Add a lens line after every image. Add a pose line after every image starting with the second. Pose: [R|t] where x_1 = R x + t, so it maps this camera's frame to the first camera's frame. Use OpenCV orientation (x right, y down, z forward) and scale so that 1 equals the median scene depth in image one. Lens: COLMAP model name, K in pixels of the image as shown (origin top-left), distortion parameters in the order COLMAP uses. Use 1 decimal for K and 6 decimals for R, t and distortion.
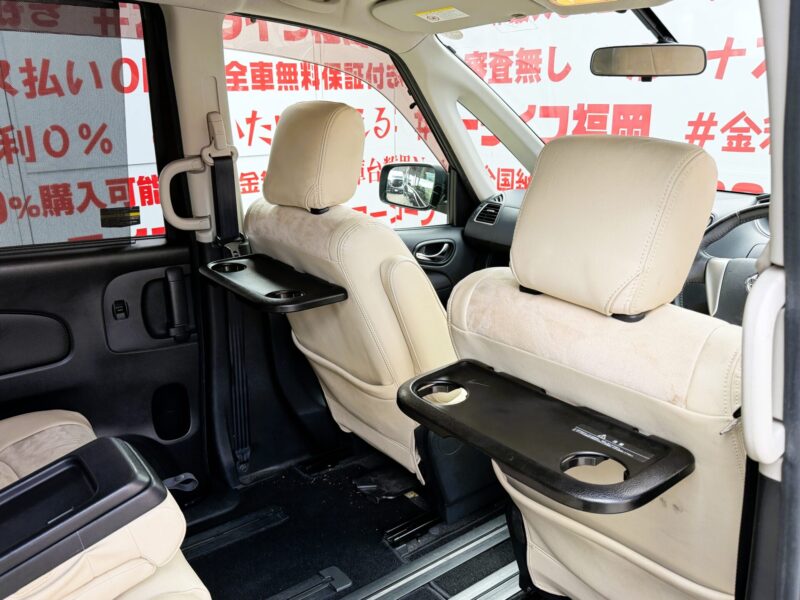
lens RADIAL K [[650.7, 0, 400.4], [0, 650.7, 305.0], [0, 0, 1]] dist [0.051926, -0.097705]
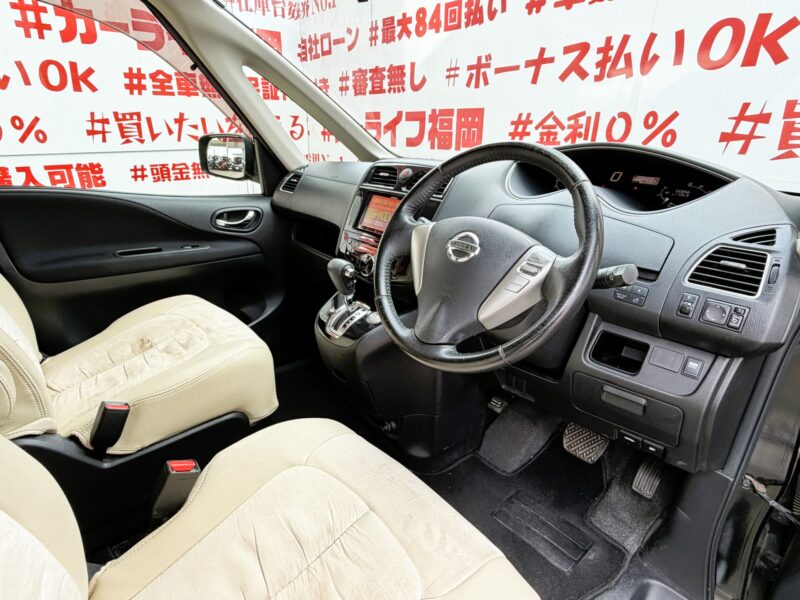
lens RADIAL K [[429.2, 0, 393.1], [0, 429.2, 296.7], [0, 0, 1]] dist [-0.003614, 0.002087]
pose [[0.997659, -0.005412, 0.068171, 0.137733], [0.000930, 0.997845, 0.065606, -0.001529], [-0.068379, -0.065389, 0.995514, 0.159644]]
